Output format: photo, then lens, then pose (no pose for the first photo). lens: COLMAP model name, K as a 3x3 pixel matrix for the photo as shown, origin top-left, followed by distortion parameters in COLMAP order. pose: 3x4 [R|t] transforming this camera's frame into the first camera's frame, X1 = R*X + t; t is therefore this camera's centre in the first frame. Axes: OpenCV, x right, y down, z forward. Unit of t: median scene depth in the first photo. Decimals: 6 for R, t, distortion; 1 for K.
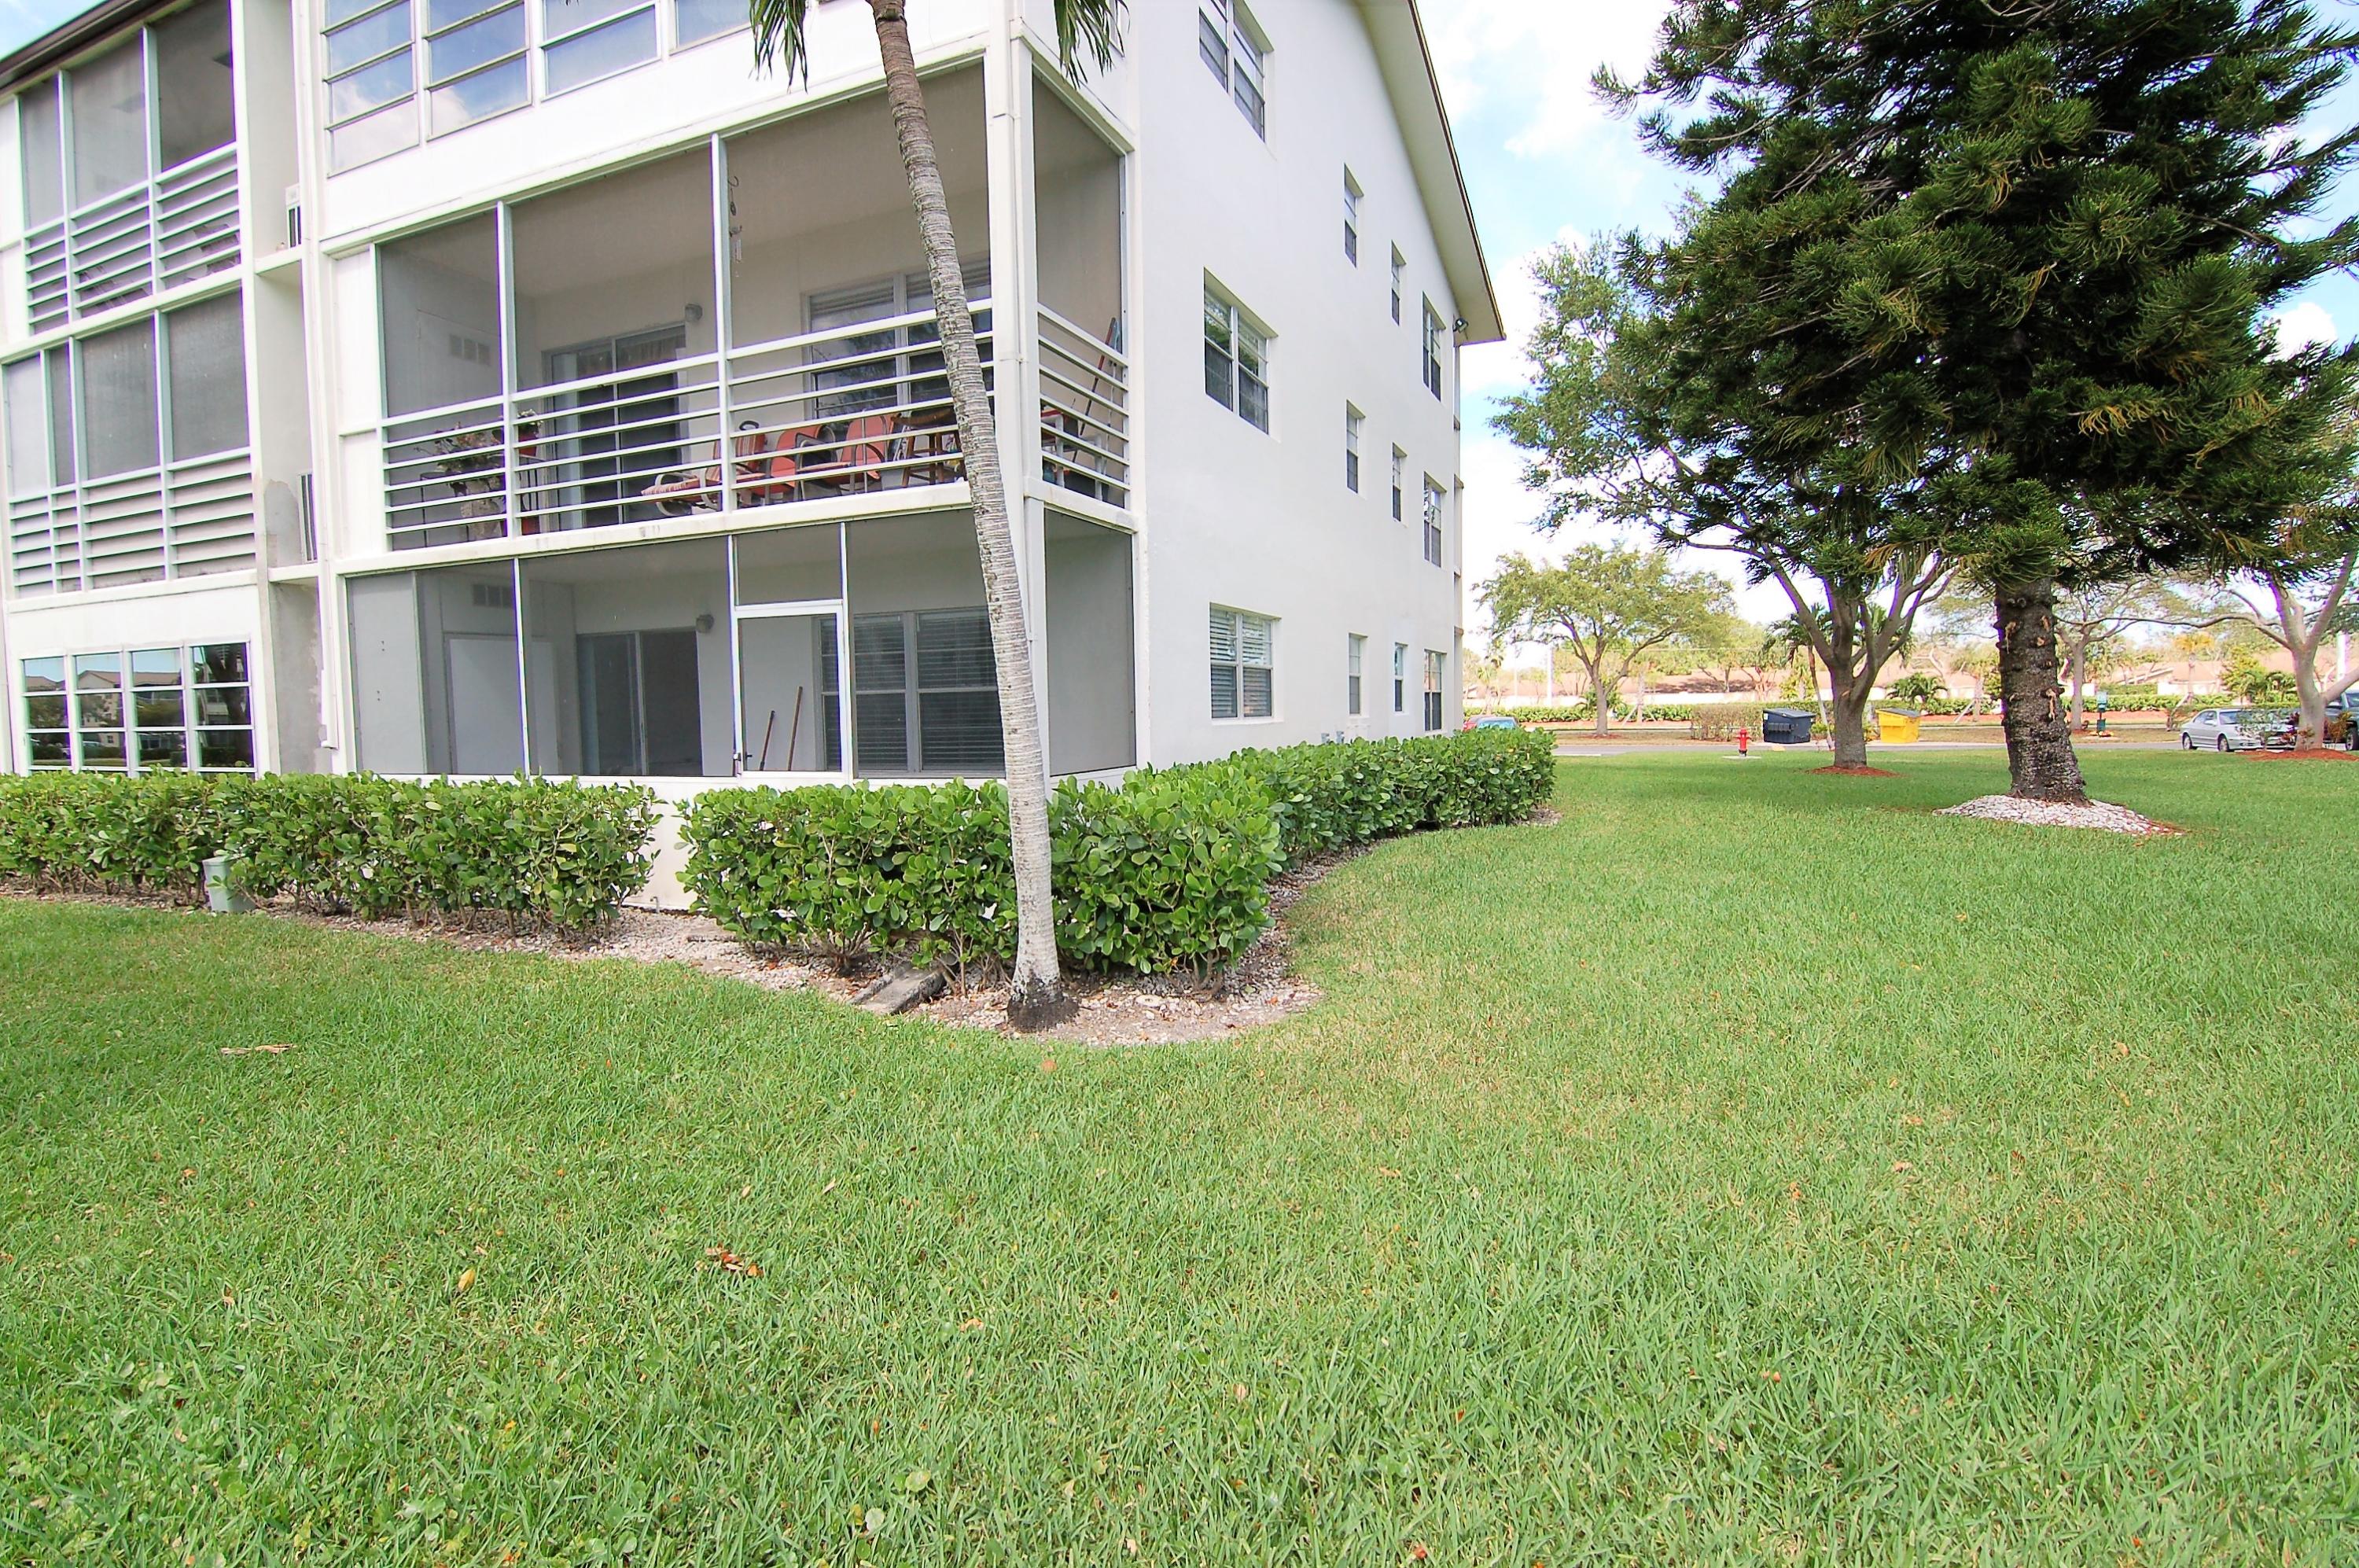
lens RADIAL K [[1129.6, 0, 1163.6], [0, 1129.6, 782.5], [0, 0, 1]] dist [-0.008292, -0.007307]
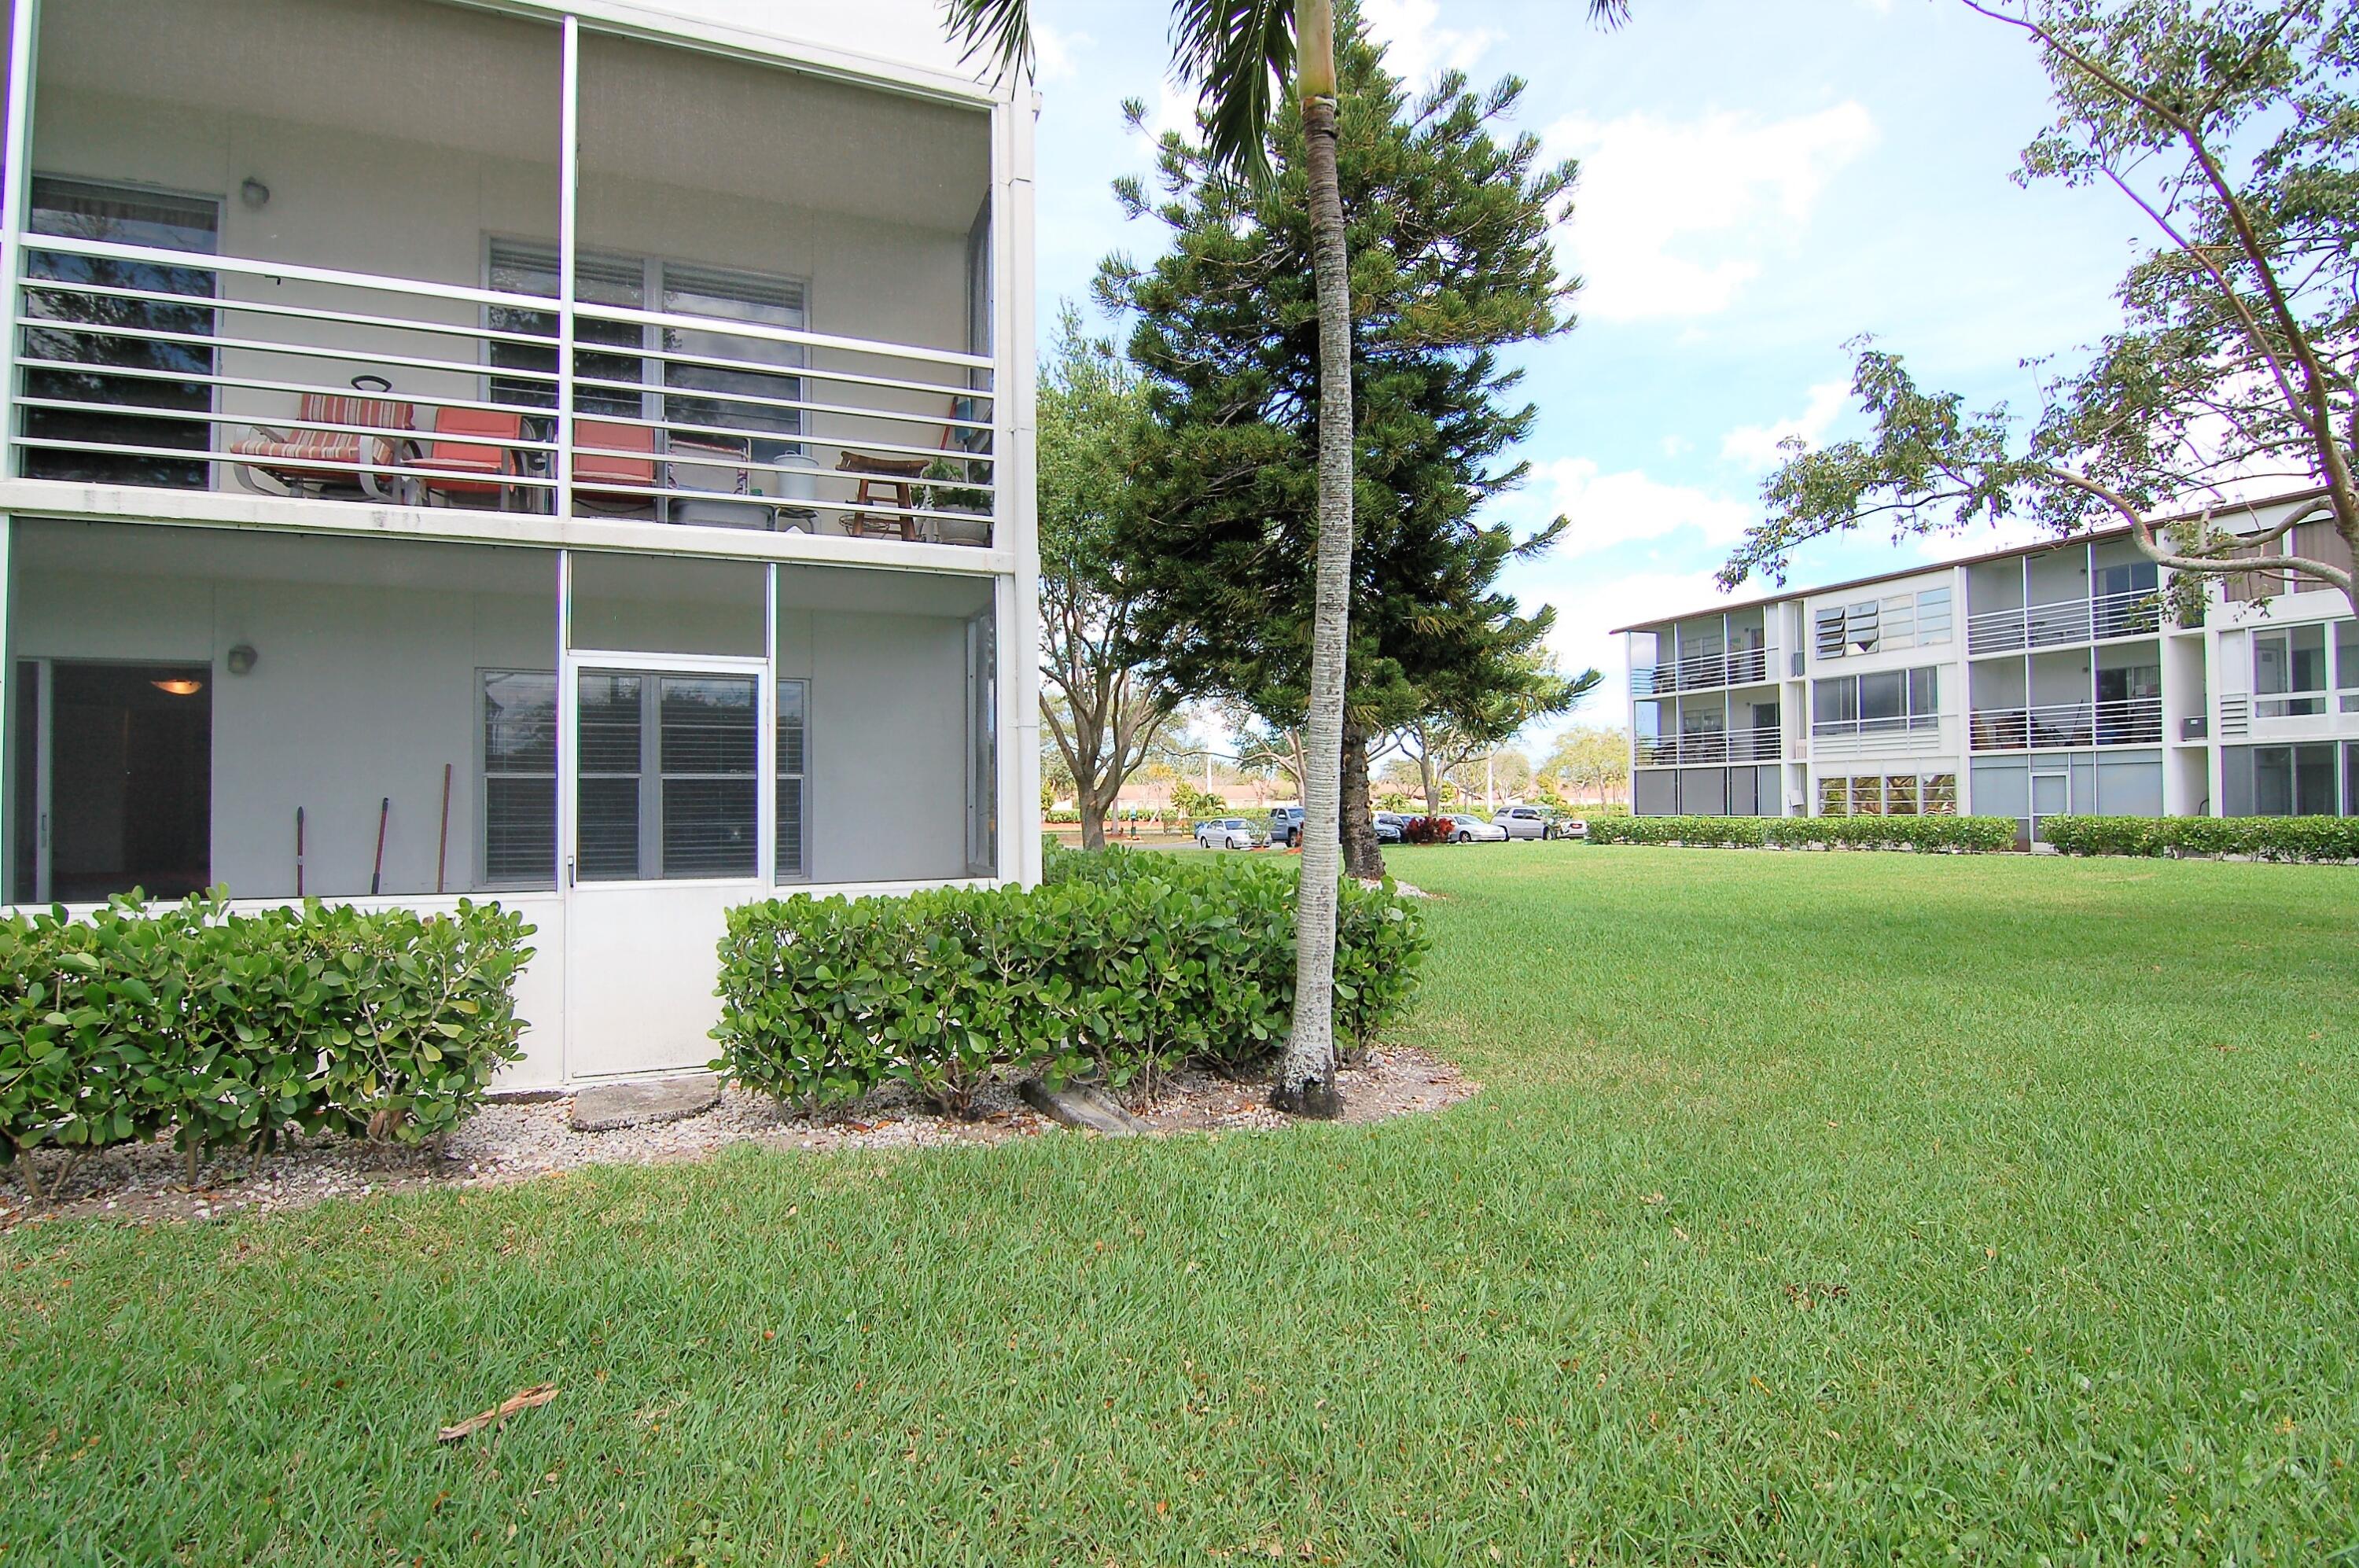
lens RADIAL K [[1129.6, 0, 1163.6], [0, 1129.6, 782.5], [0, 0, 1]] dist [-0.008292, -0.007307]
pose [[0.703194, 0.028892, 0.710410, -0.662887], [0.041818, 0.995764, -0.081890, 0.000723], [-0.709767, 0.087292, 0.699007, 0.263470]]
